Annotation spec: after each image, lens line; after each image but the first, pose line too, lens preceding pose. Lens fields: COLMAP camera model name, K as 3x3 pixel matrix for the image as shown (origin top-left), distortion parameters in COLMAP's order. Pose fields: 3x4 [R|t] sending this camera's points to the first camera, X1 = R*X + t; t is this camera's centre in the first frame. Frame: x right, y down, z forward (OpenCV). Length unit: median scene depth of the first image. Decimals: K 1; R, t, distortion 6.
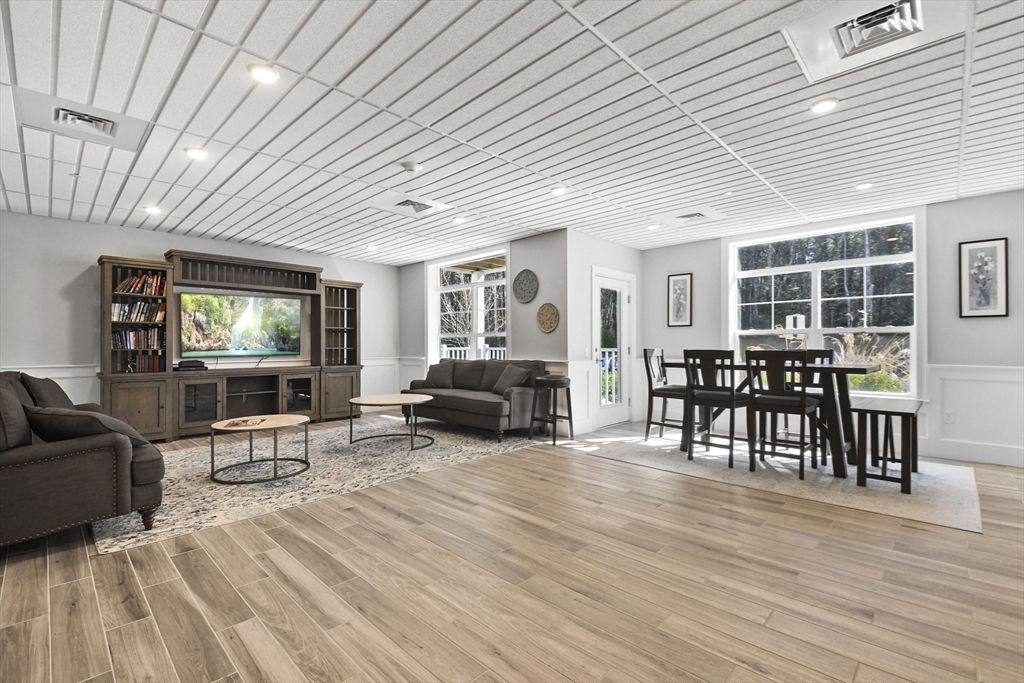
lens RADIAL K [[455.7, 0, 505.3], [0, 455.7, 345.4], [0, 0, 1]] dist [0.033818, -0.018887]
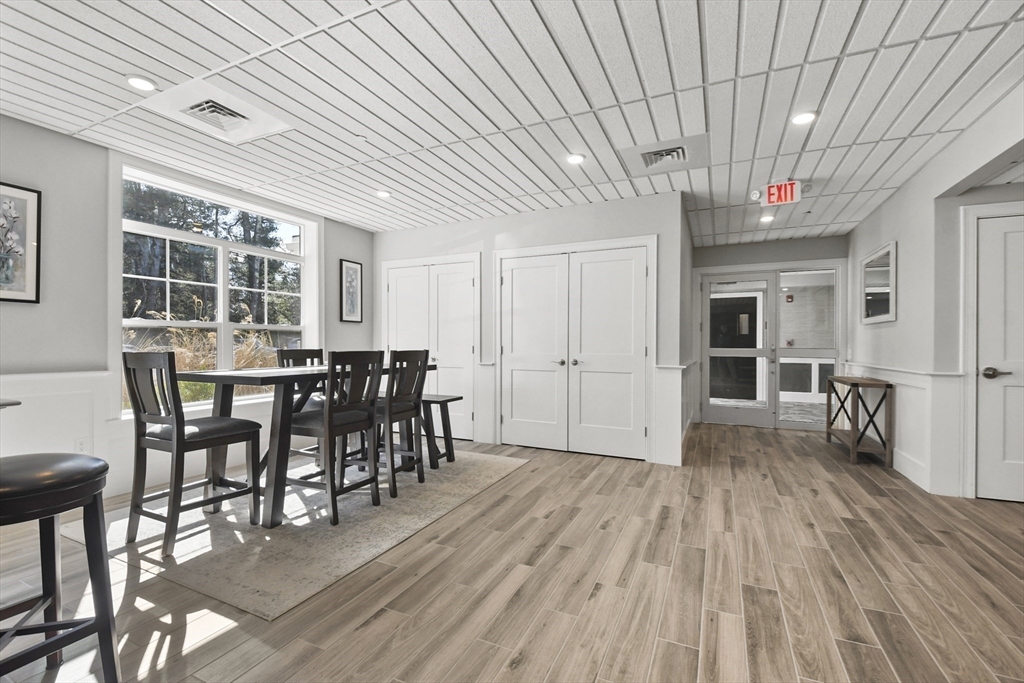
lens RADIAL K [[455.7, 0, 505.3], [0, 455.7, 345.4], [0, 0, 1]] dist [0.033818, -0.018887]
pose [[-0.327275, -0.000168, 0.944929, -0.337593], [0.002793, 0.999995, 0.001145, 0.002121], [-0.944925, 0.003014, -0.327273, 1.222158]]
